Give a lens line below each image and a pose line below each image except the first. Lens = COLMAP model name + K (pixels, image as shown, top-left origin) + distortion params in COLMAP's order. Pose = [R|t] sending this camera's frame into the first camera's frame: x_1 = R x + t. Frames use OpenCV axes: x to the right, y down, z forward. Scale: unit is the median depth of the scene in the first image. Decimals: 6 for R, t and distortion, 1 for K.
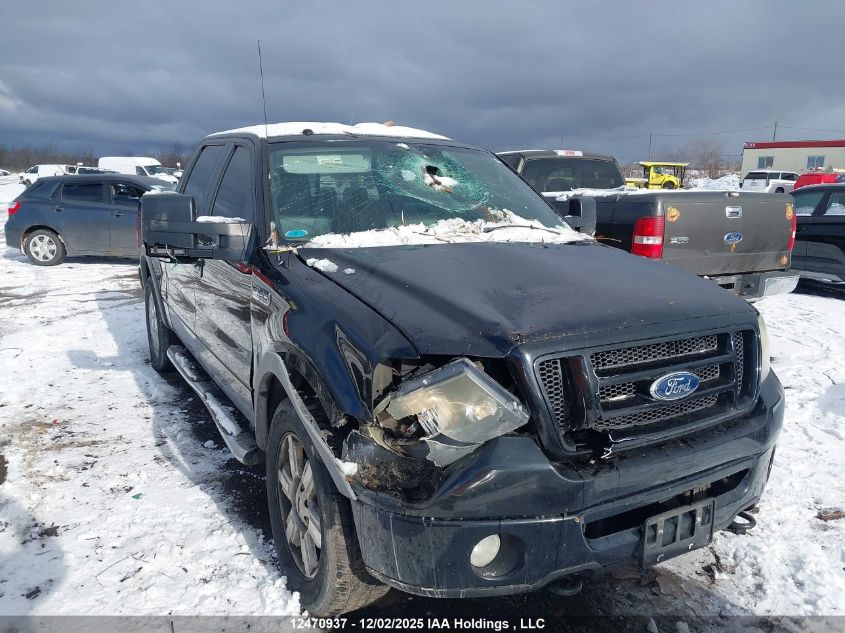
lens RADIAL K [[668.9, 0, 422.5], [0, 668.9, 316.5], [0, 0, 1]] dist [-0.001948, 0.003235]
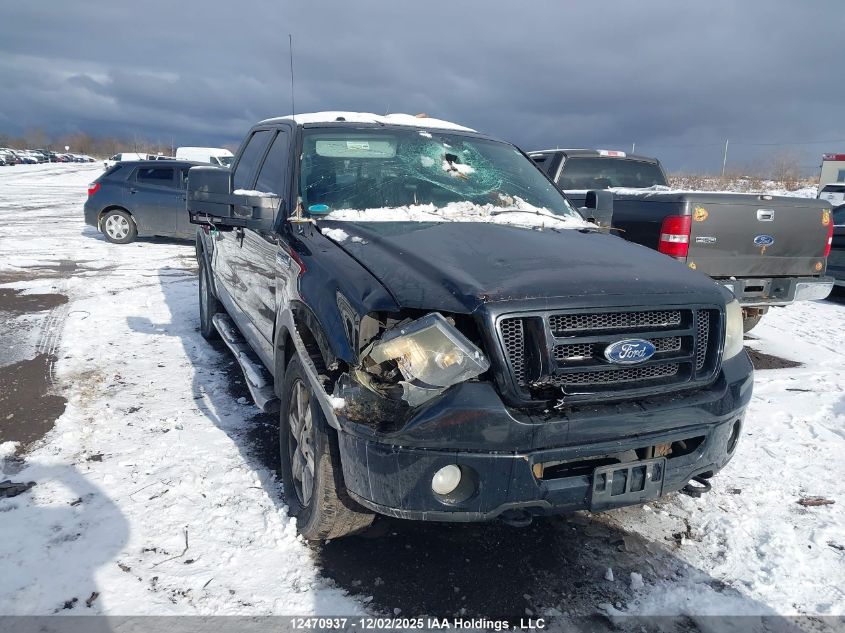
lens RADIAL K [[668.9, 0, 422.5], [0, 668.9, 316.5], [0, 0, 1]] dist [-0.001948, 0.003235]
pose [[0.994477, 0.055782, -0.088904, 0.091624], [-0.055813, 0.998439, 0.002146, 0.044355], [0.088885, 0.002828, 0.996038, -0.098644]]
